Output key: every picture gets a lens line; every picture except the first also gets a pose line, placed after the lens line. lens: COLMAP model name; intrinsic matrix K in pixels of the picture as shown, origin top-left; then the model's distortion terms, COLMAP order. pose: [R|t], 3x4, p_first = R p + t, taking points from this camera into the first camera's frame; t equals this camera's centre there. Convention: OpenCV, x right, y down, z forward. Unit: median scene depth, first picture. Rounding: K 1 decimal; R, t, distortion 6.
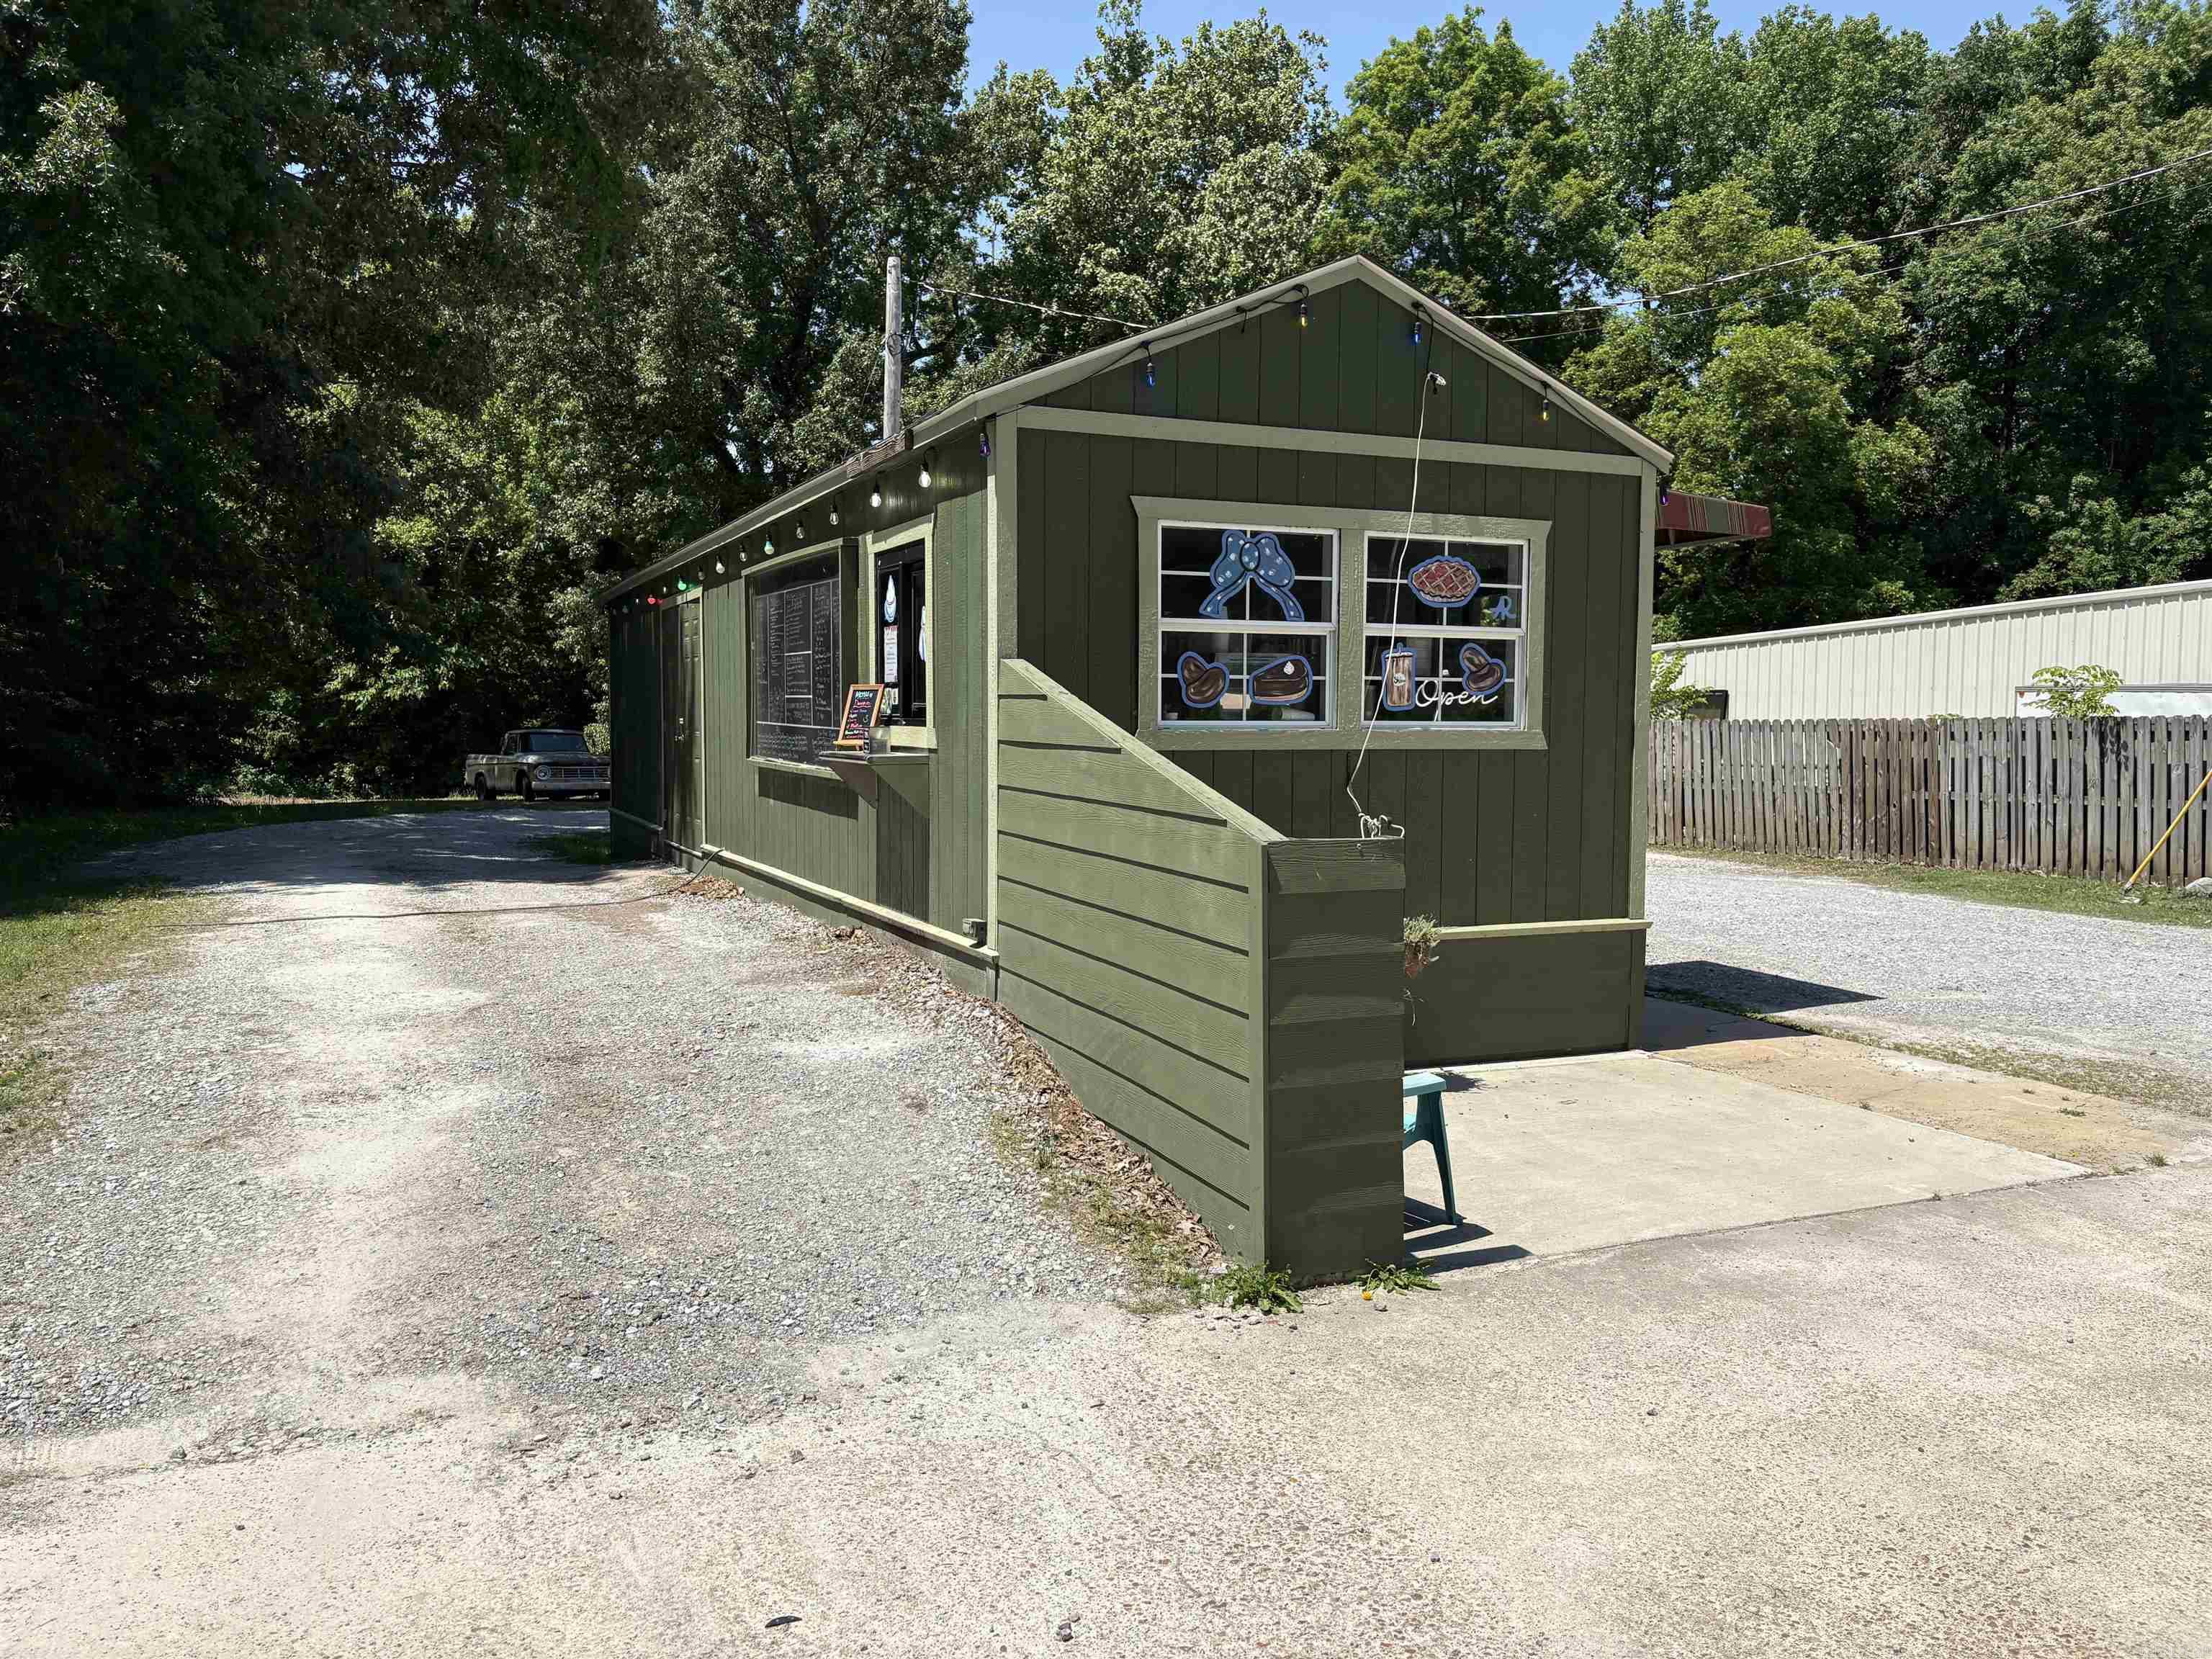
lens RADIAL K [[1684.6, 0, 1098.5], [0, 1684.6, 841.3], [0, 0, 1]] dist [0.050846, -0.050602]
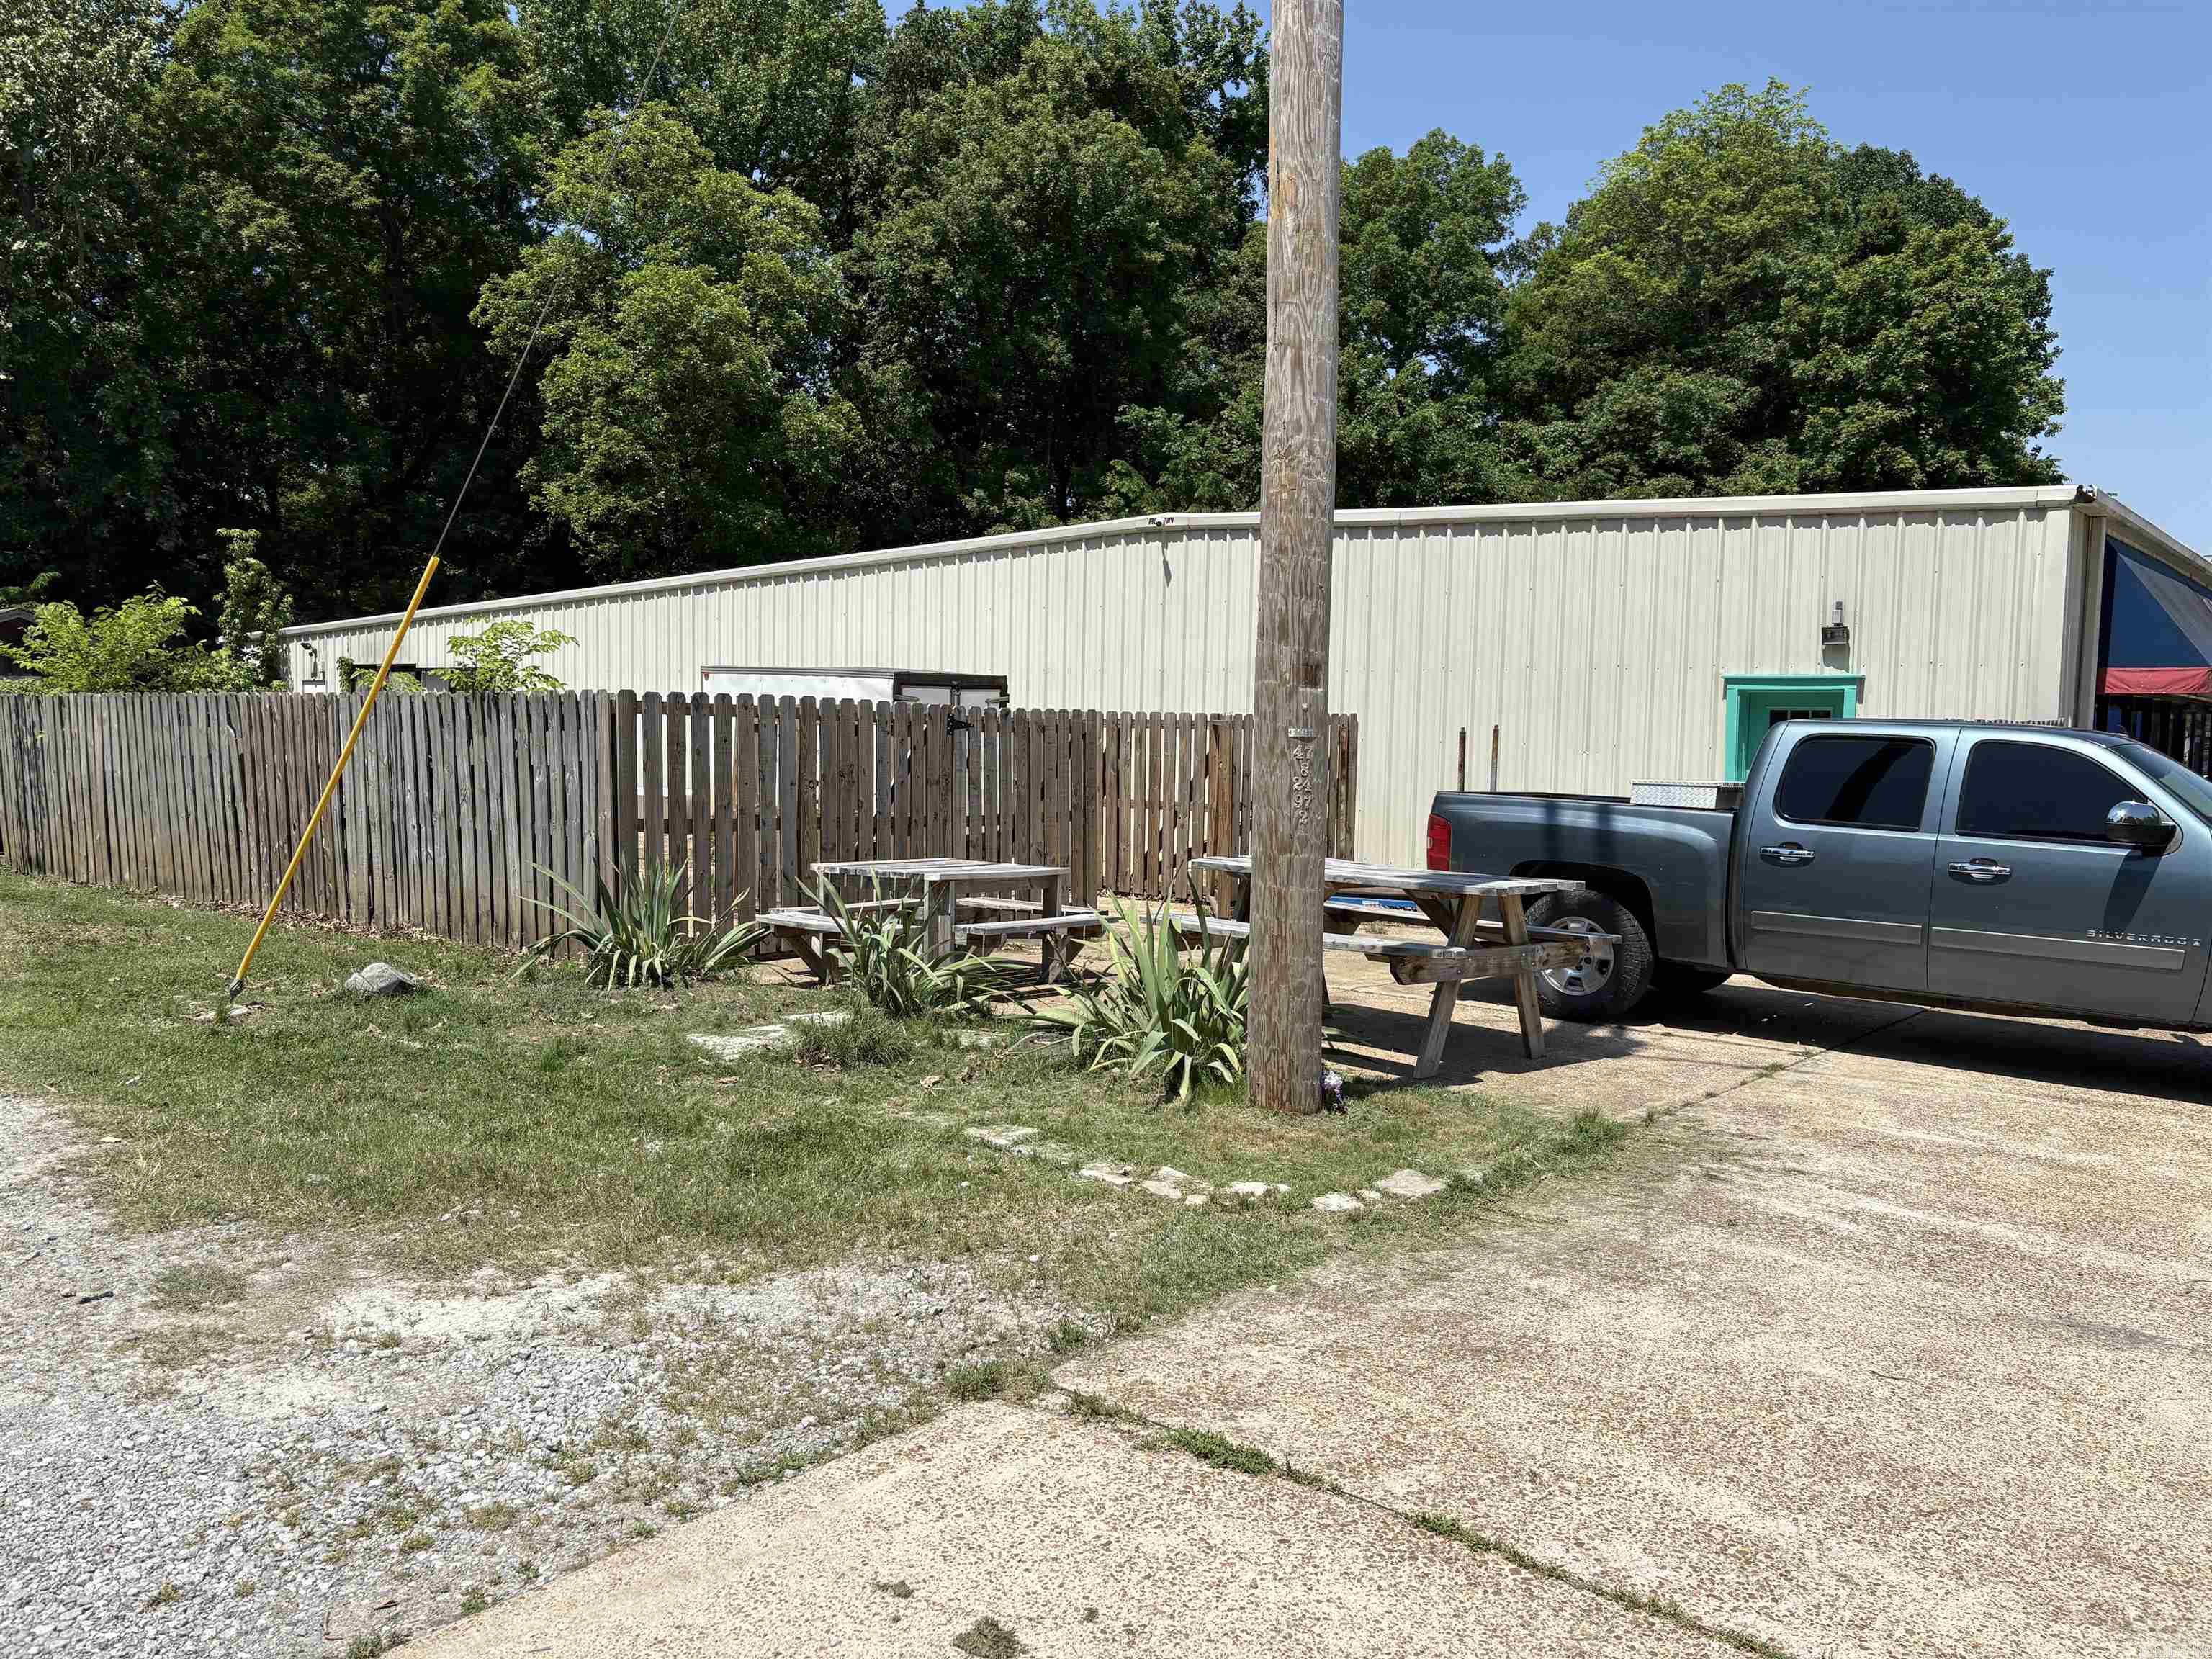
lens RADIAL K [[1684.6, 0, 1118.2], [0, 1684.6, 824.3], [0, 0, 1]] dist [0.050846, -0.050602]
pose [[0.886285, -0.011266, 0.463003, 0.168941], [0.015289, 0.999871, -0.004938, -0.005474], [-0.462887, 0.011455, 0.886343, 0.107687]]
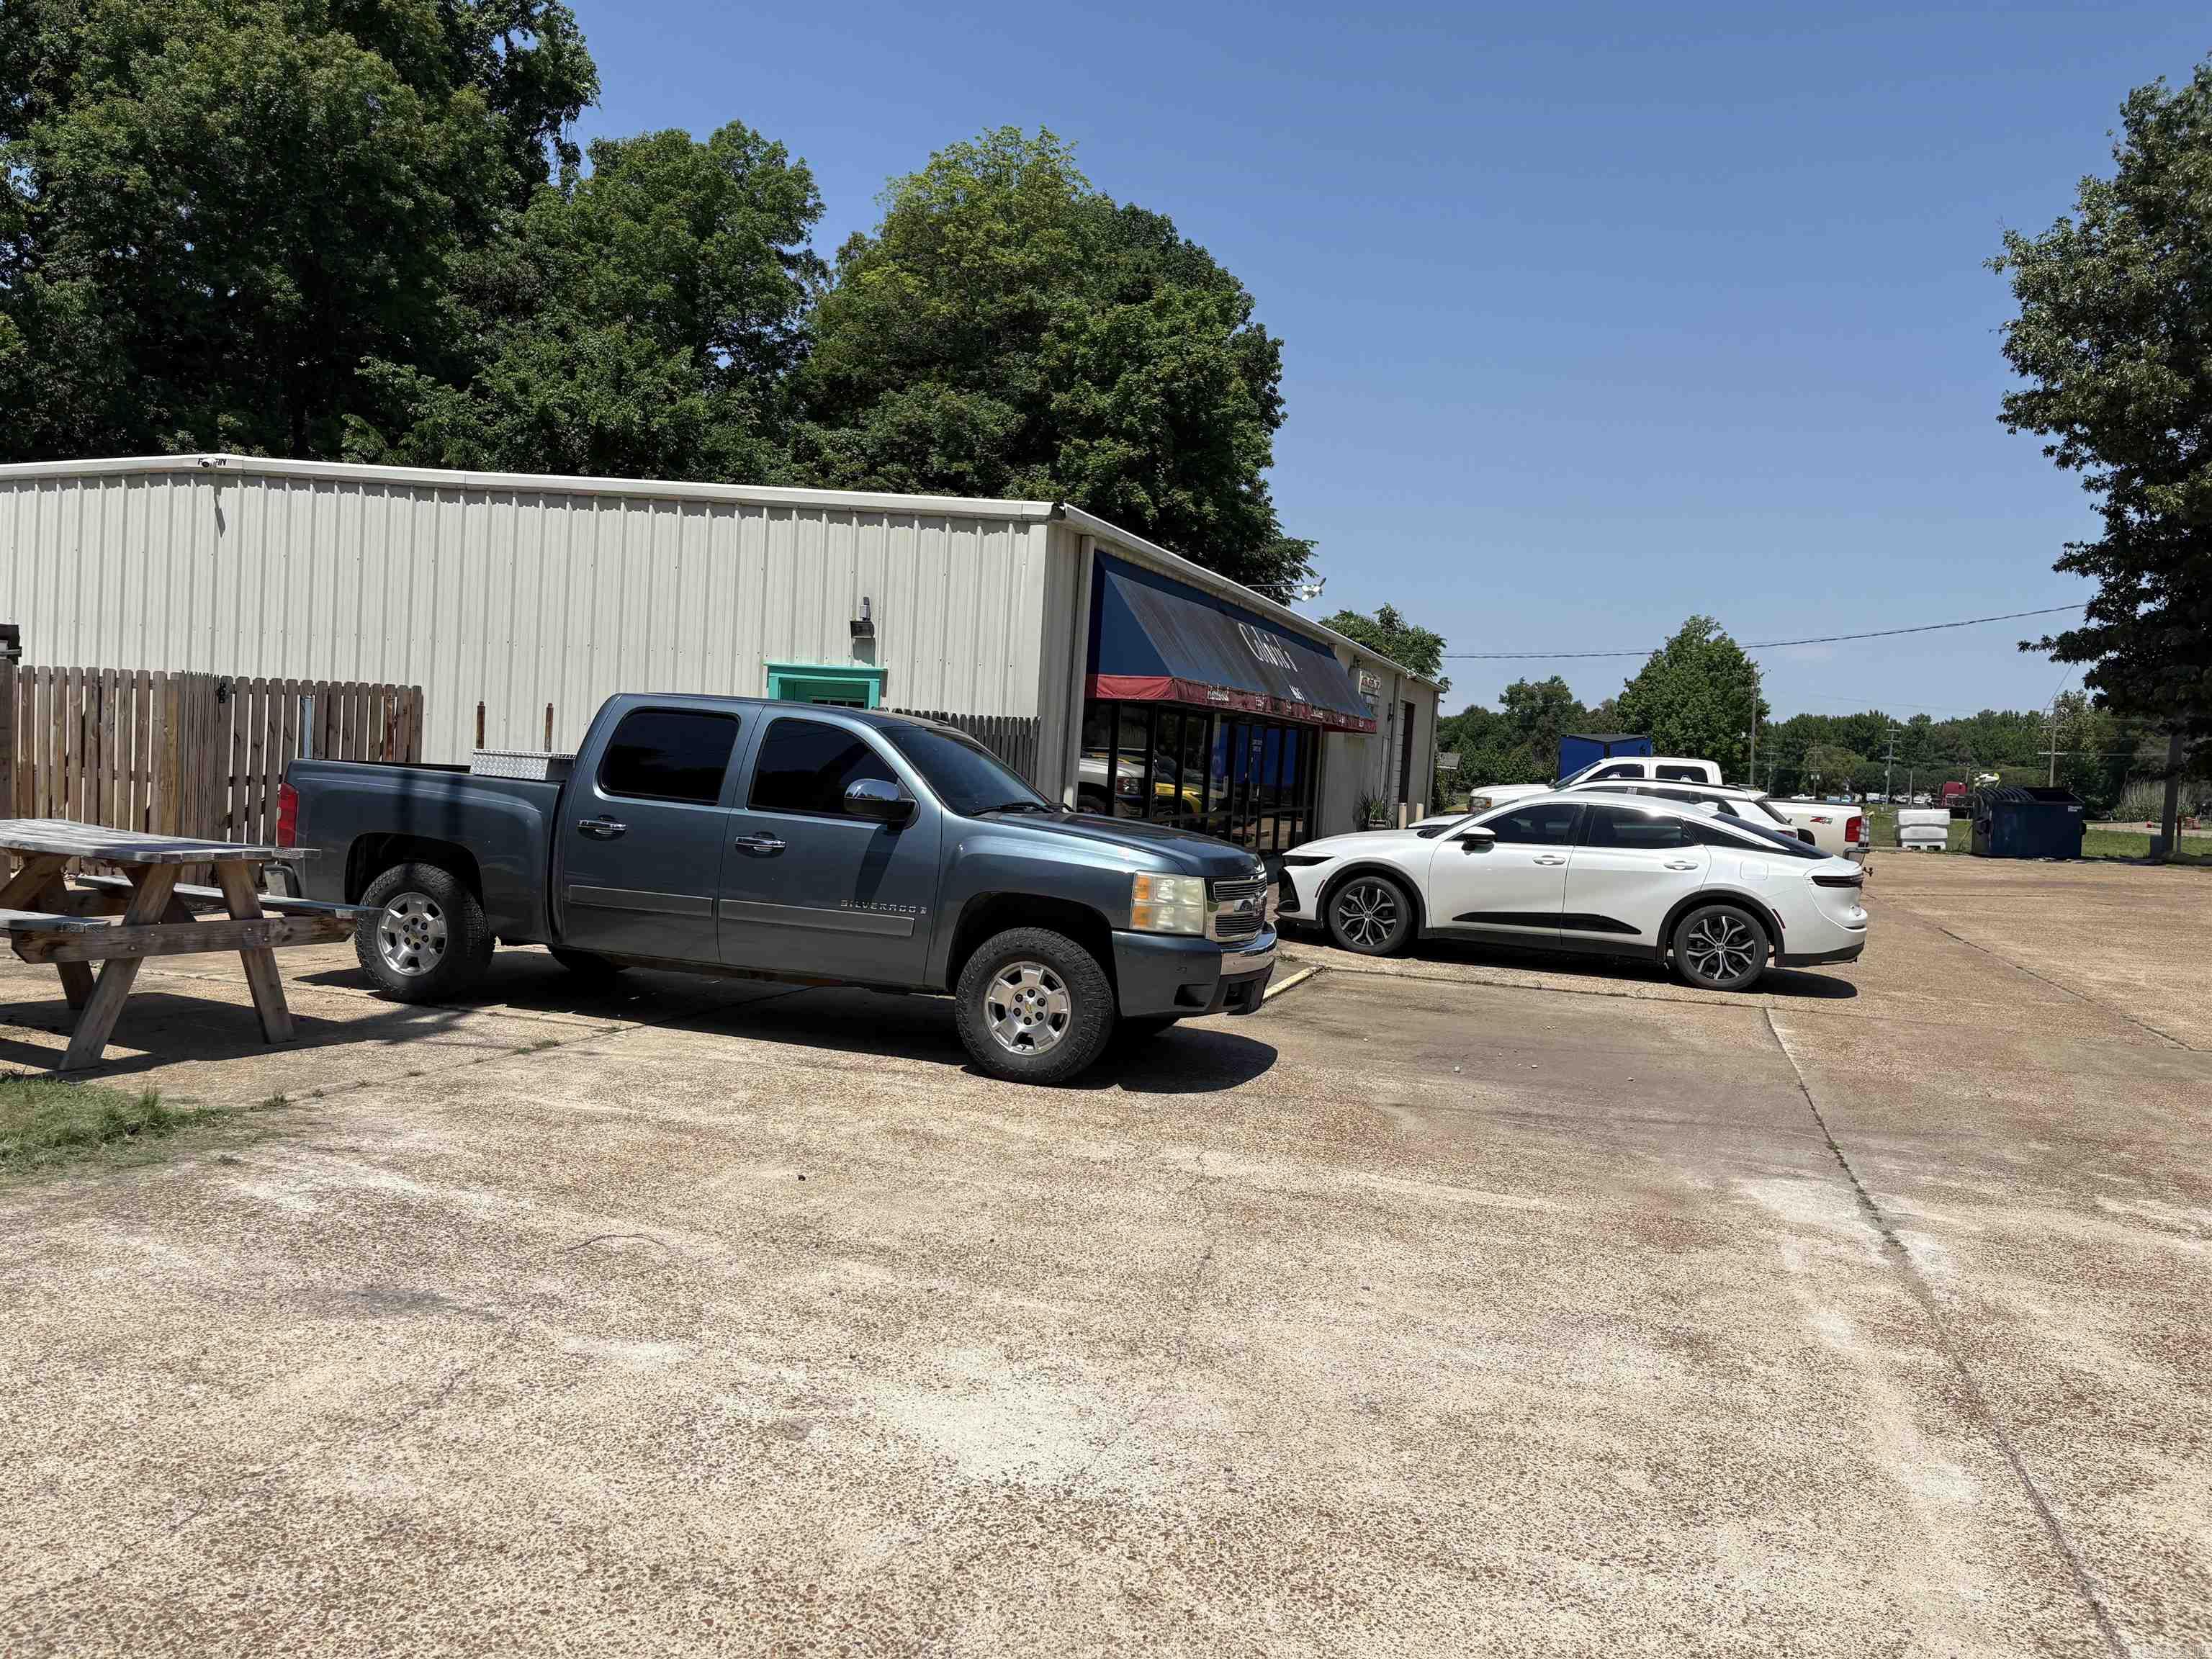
lens RADIAL K [[1684.6, 0, 1084.5], [0, 1684.6, 826.8], [0, 0, 1]] dist [0.050846, -0.050602]
pose [[0.665602, 0.002216, 0.746303, 0.206265], [-0.001403, 0.999998, -0.001719, -0.002727], [-0.746305, 0.000097, 0.665604, 0.086067]]
